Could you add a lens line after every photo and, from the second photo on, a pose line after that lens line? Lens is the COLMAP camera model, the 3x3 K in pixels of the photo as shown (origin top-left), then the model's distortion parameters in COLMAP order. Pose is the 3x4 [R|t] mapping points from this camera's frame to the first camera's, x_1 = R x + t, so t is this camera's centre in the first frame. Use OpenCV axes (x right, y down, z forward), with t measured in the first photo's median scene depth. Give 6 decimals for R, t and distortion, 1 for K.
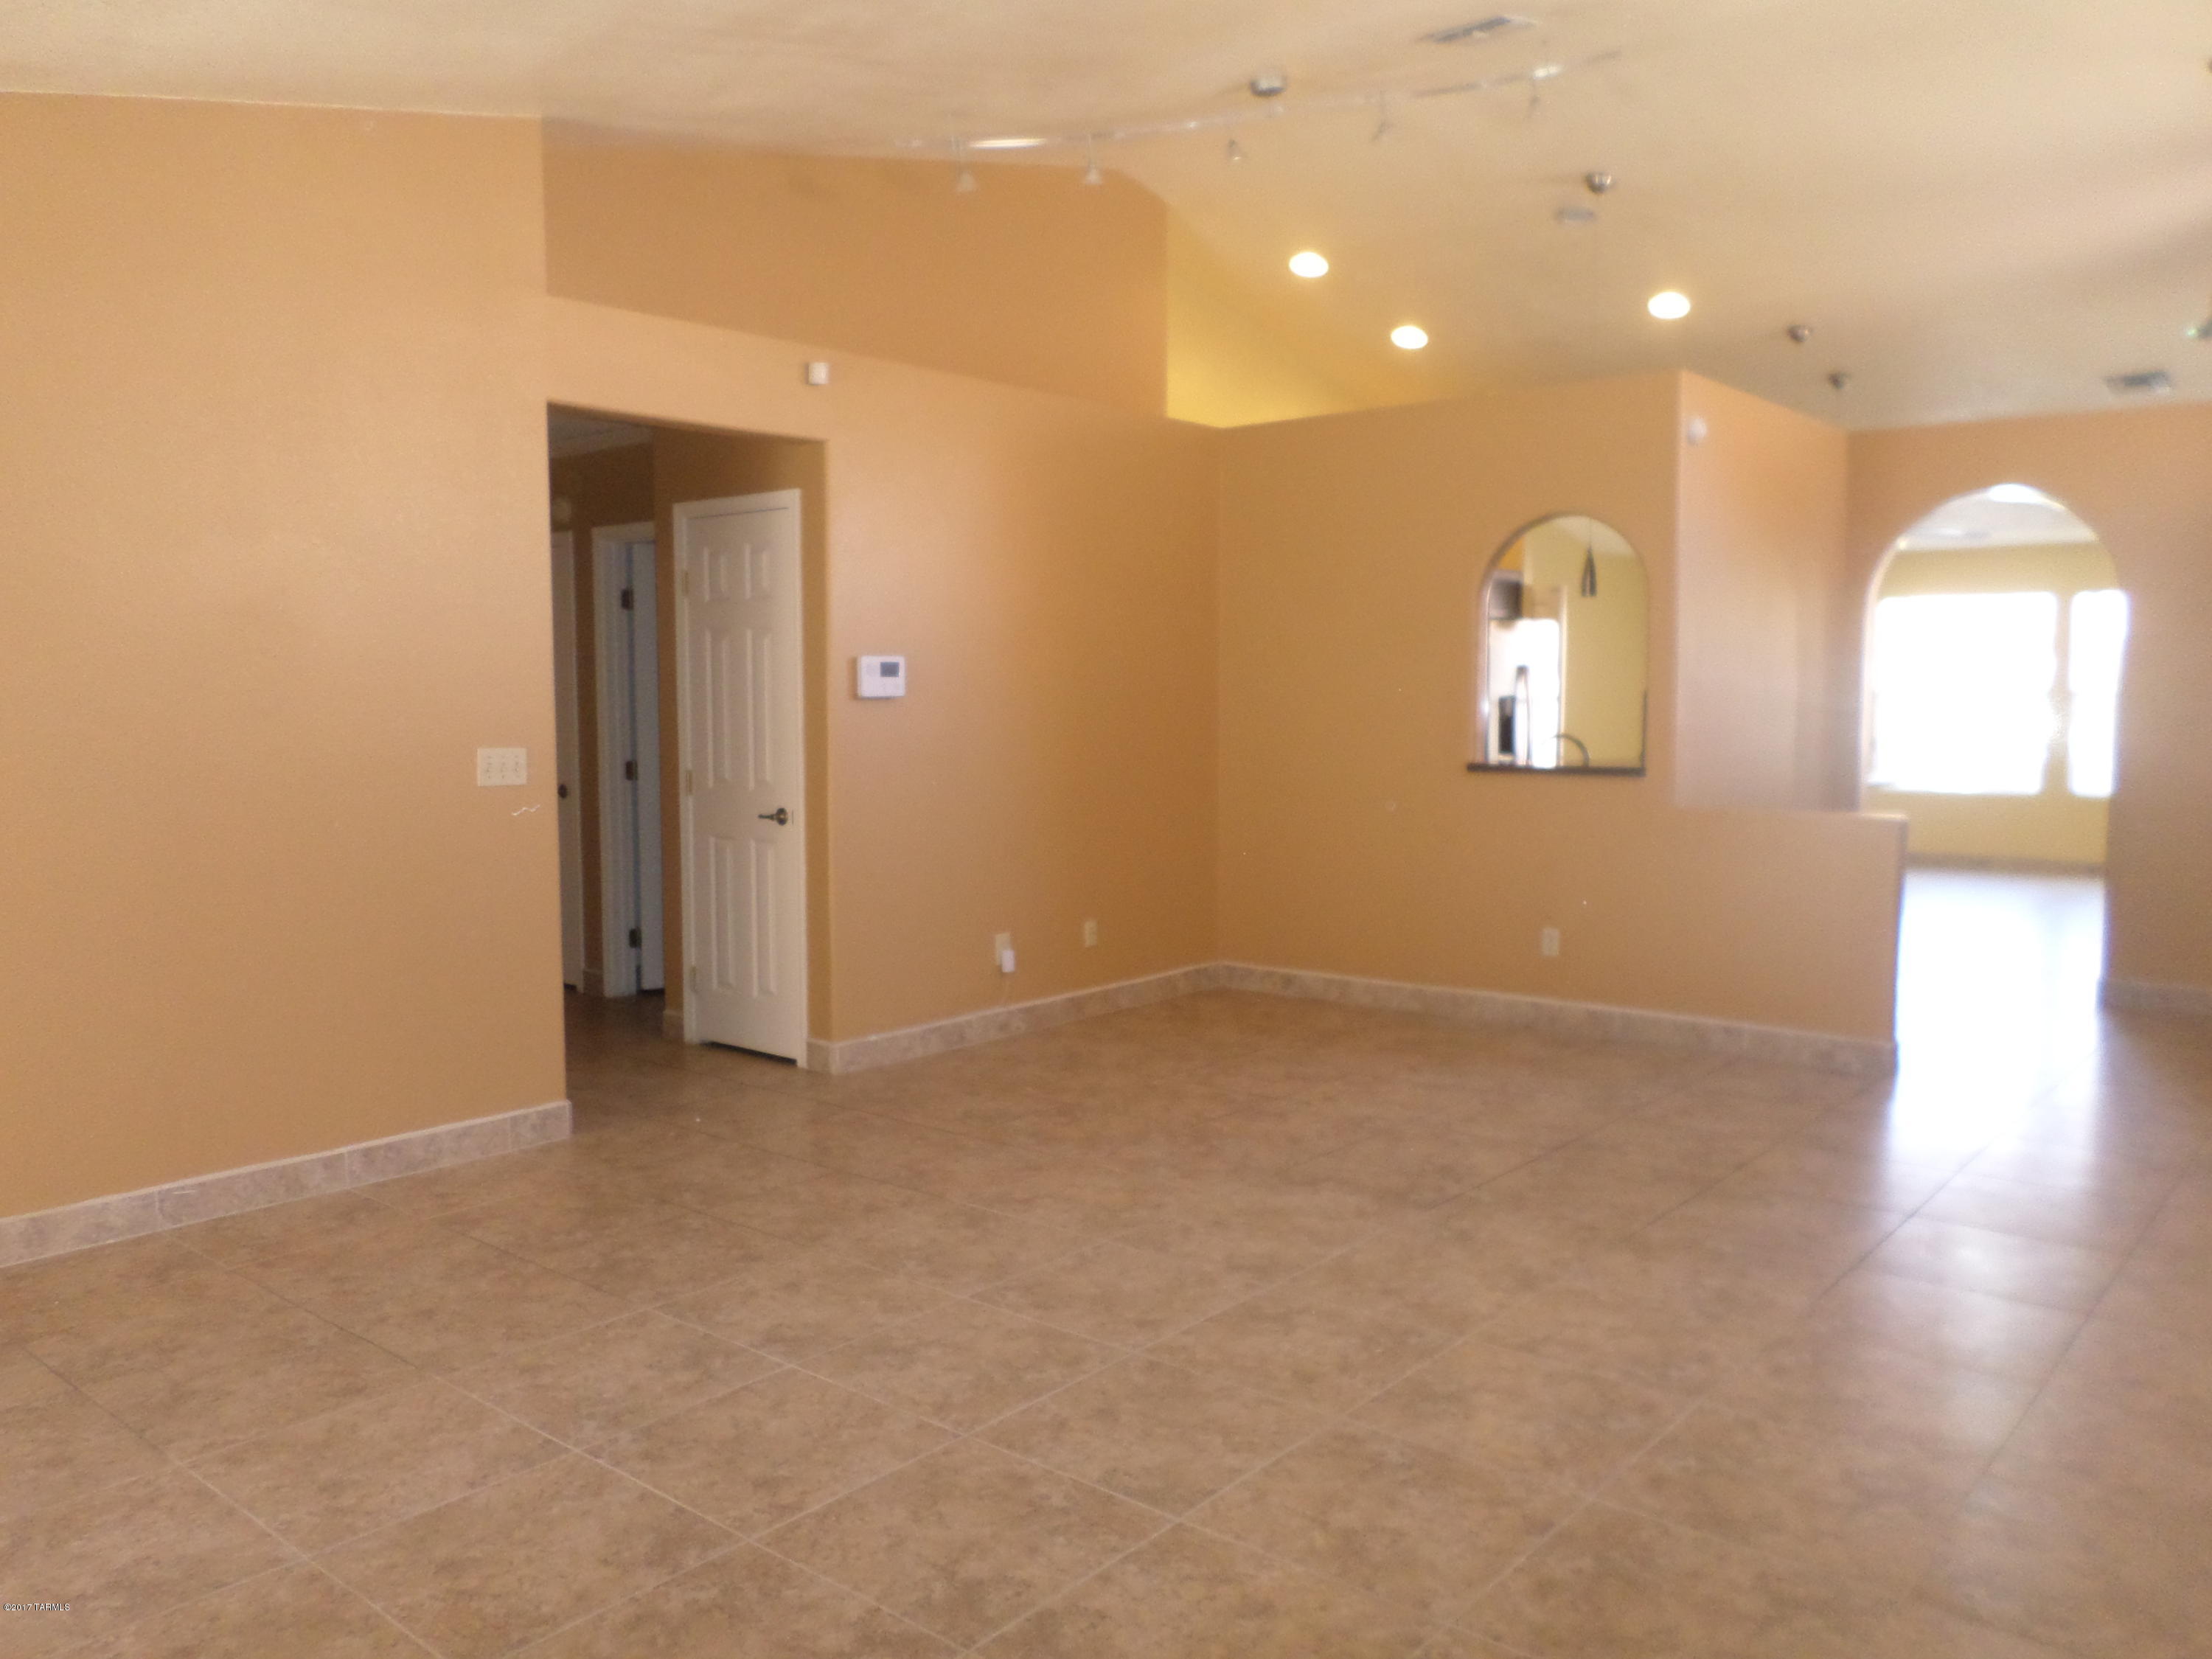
lens RADIAL K [[1681.6, 0, 1102.0], [0, 1681.6, 829.6], [0, 0, 1]] dist [-0.014407, -0.011303]
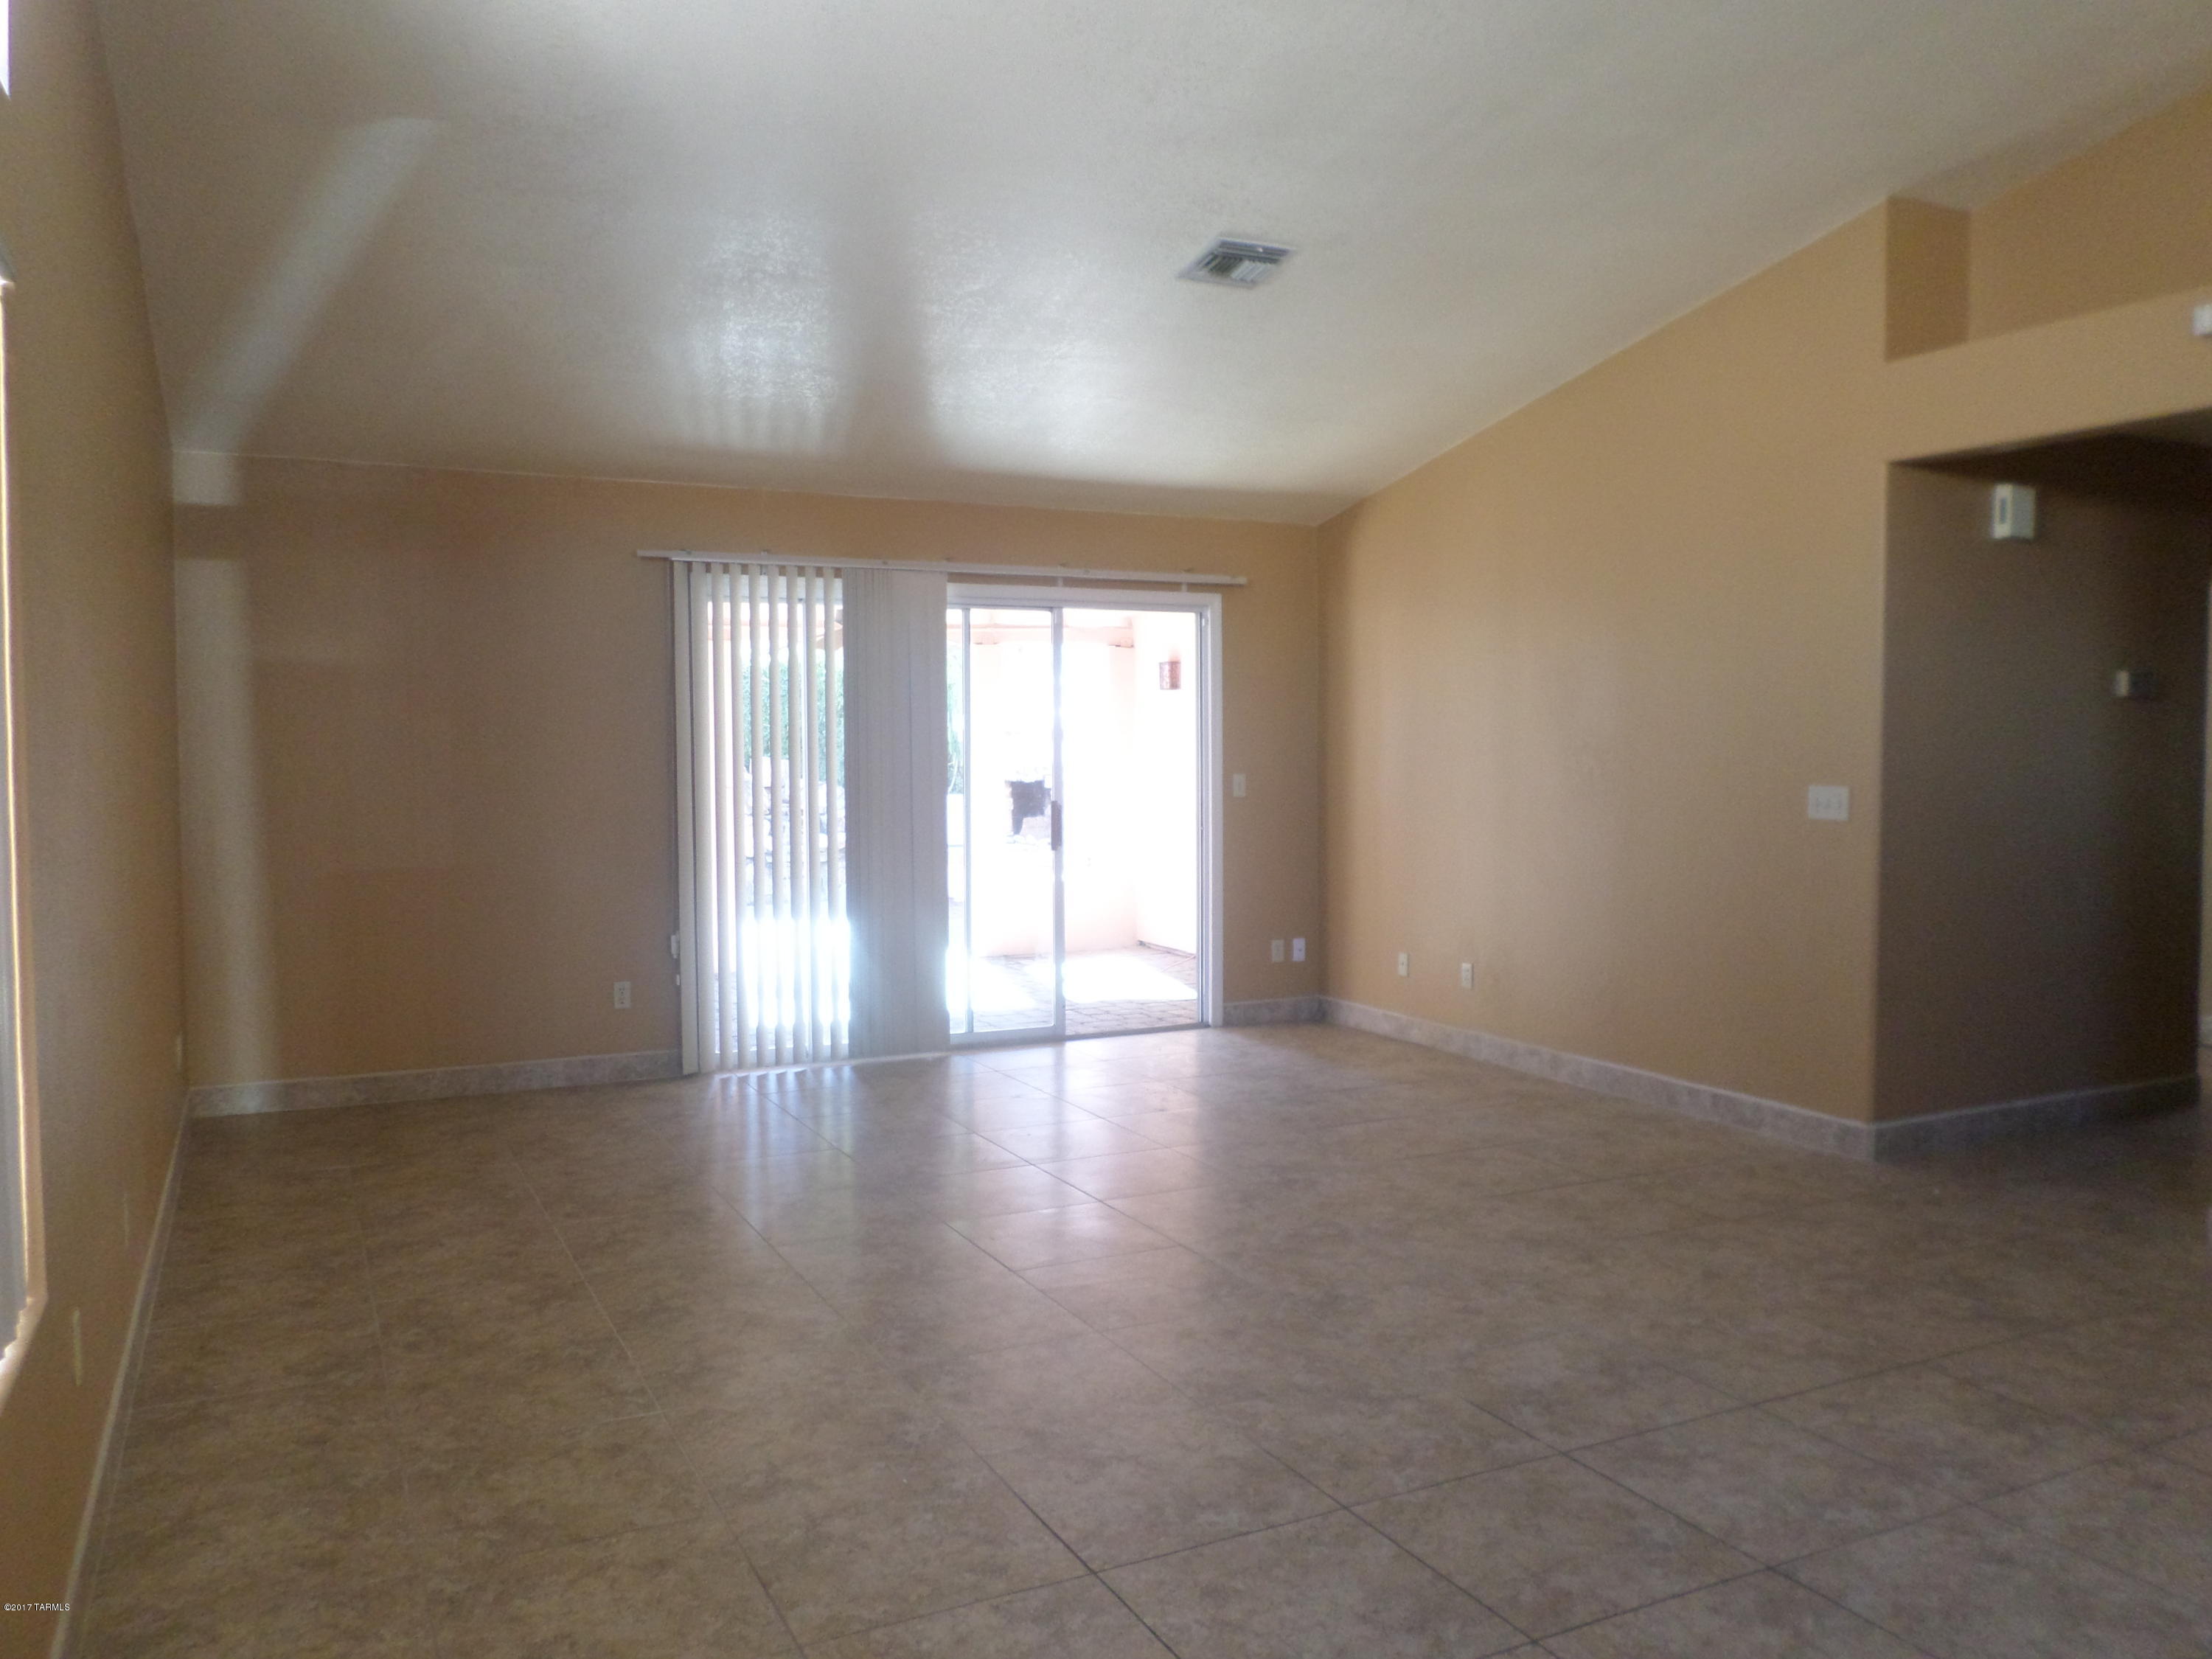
lens RADIAL K [[1681.6, 0, 1102.0], [0, 1681.6, 829.6], [0, 0, 1]] dist [-0.014407, -0.011303]
pose [[-0.397002, 0.055703, -0.916126, 1.089409], [-0.070317, 0.993377, 0.090871, -0.111102], [0.915120, 0.100495, -0.390455, 1.266194]]
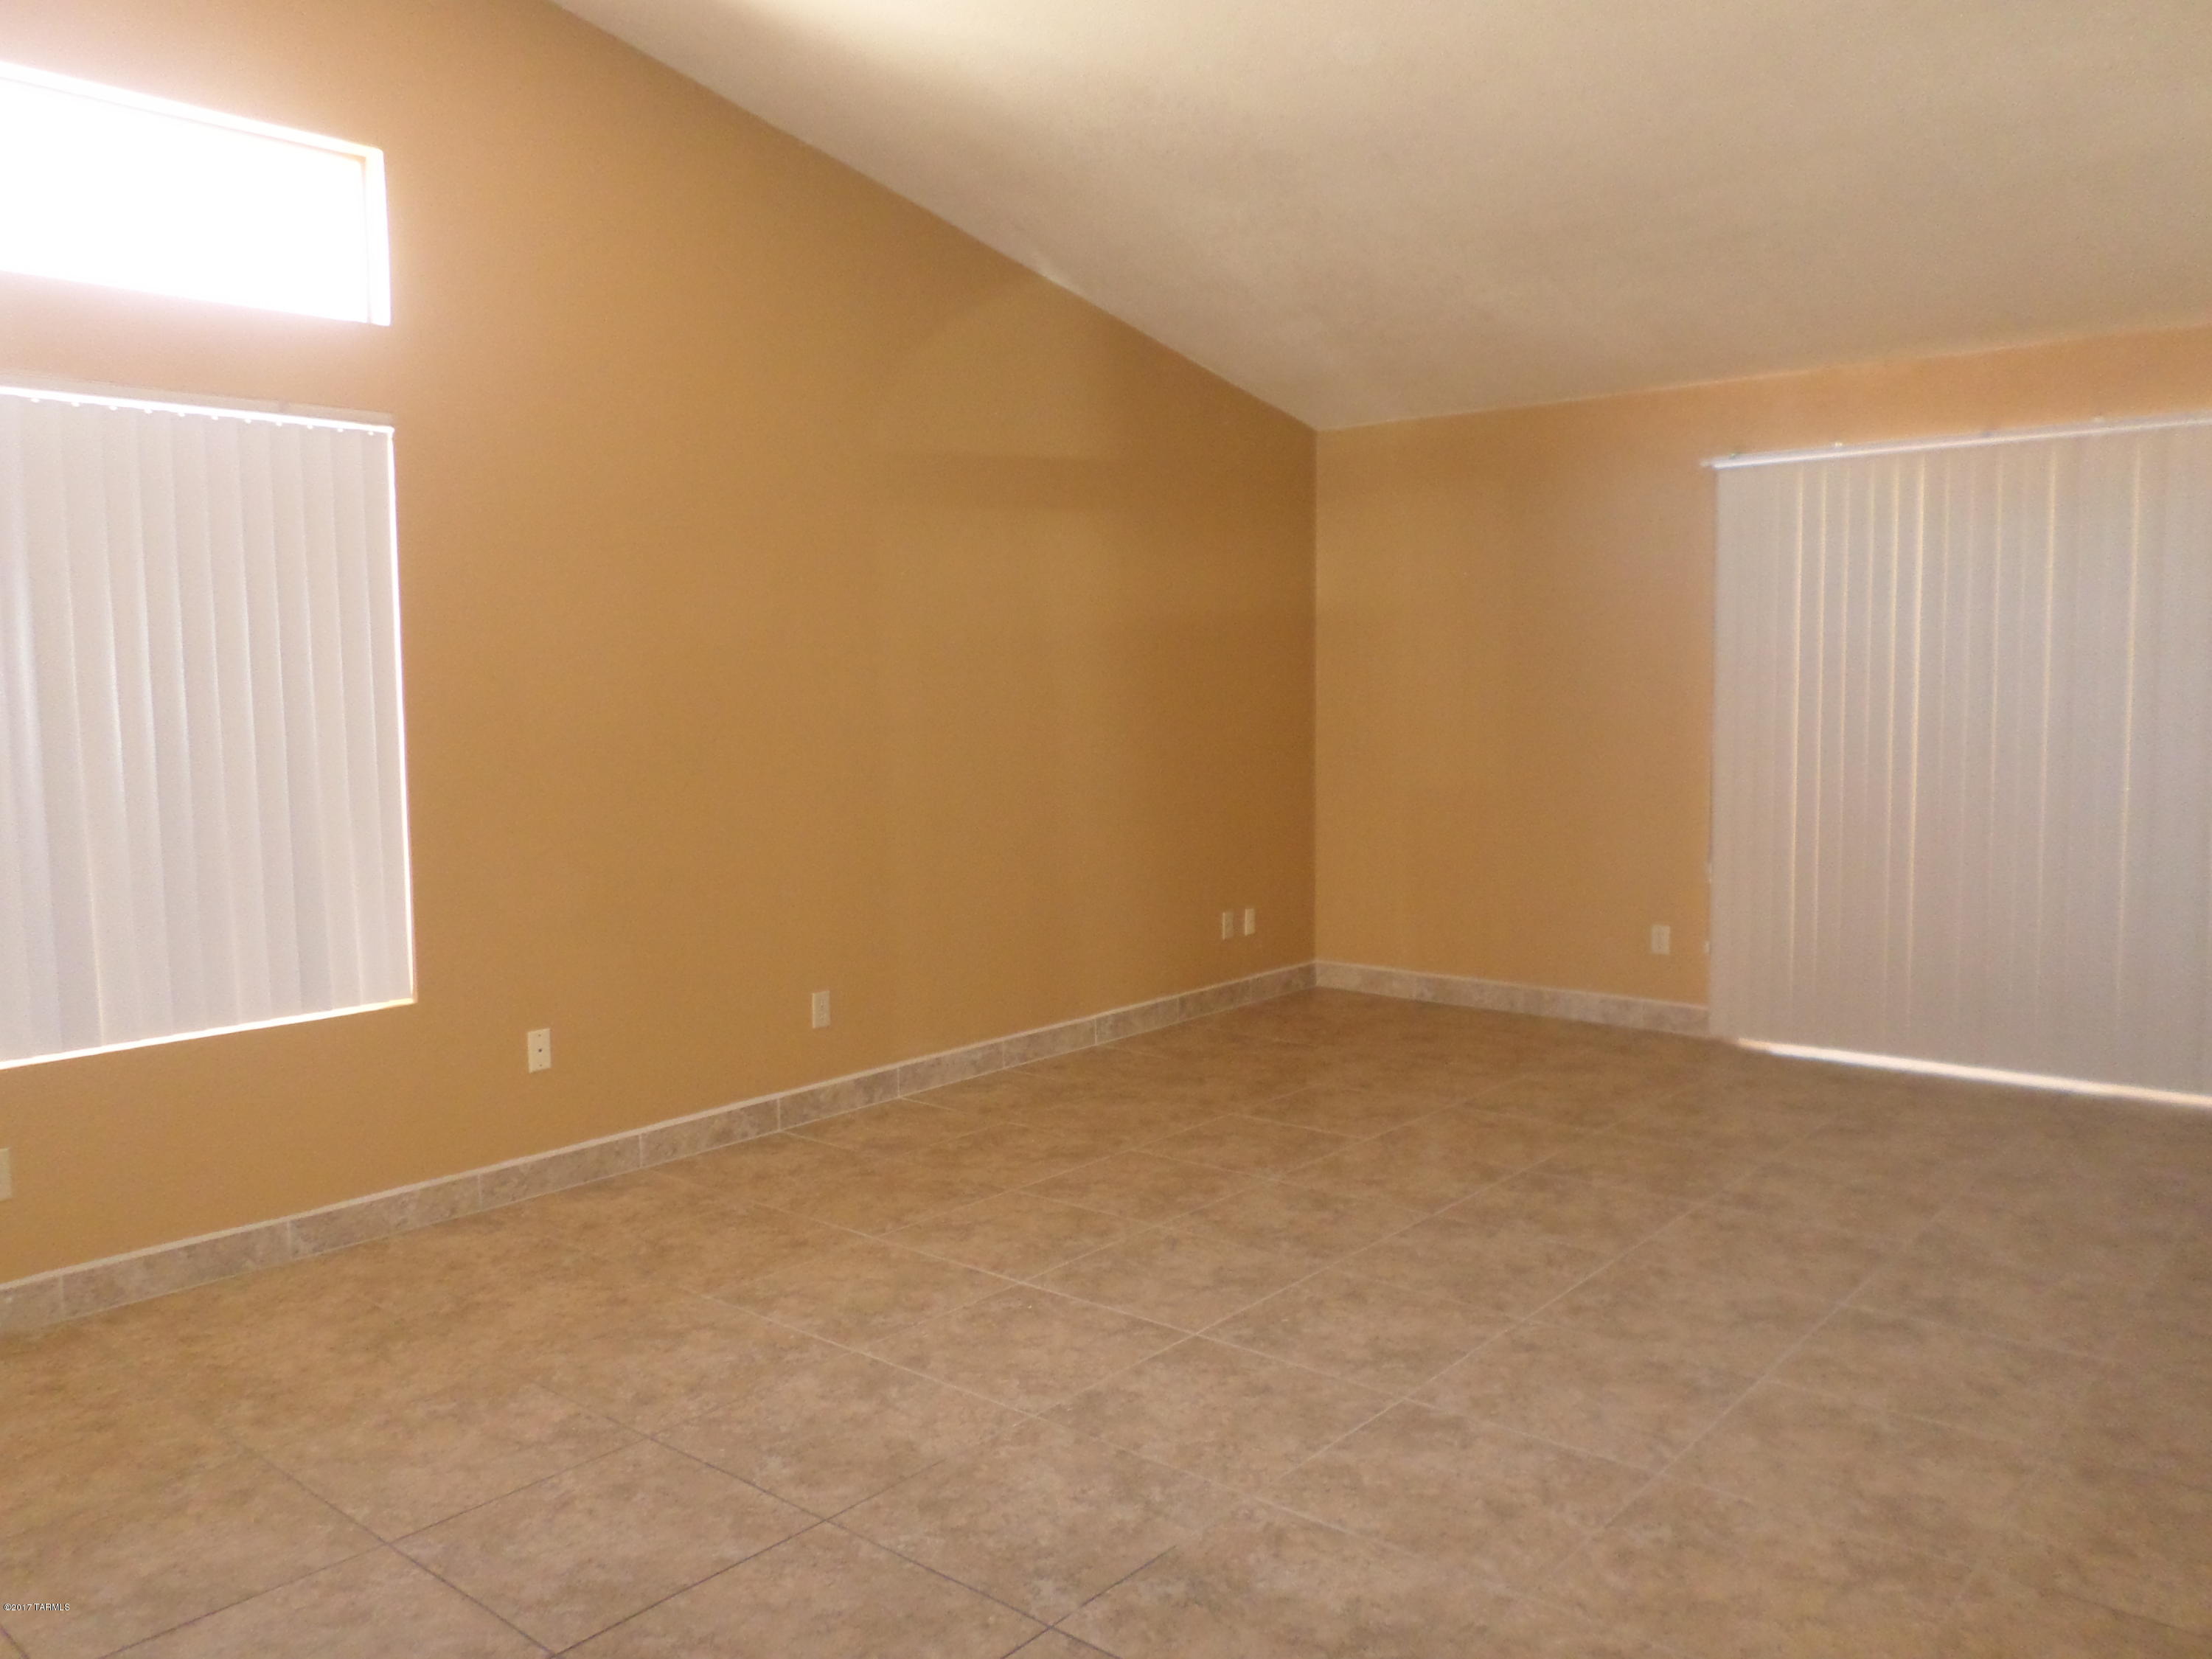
lens RADIAL K [[1681.6, 0, 1102.0], [0, 1681.6, 829.6], [0, 0, 1]] dist [-0.014407, -0.011303]
pose [[-0.999778, 0.018943, 0.009201, 0.232217], [0.020238, 0.985046, 0.171101, -0.144064], [-0.005822, 0.171249, -0.985211, 1.742166]]
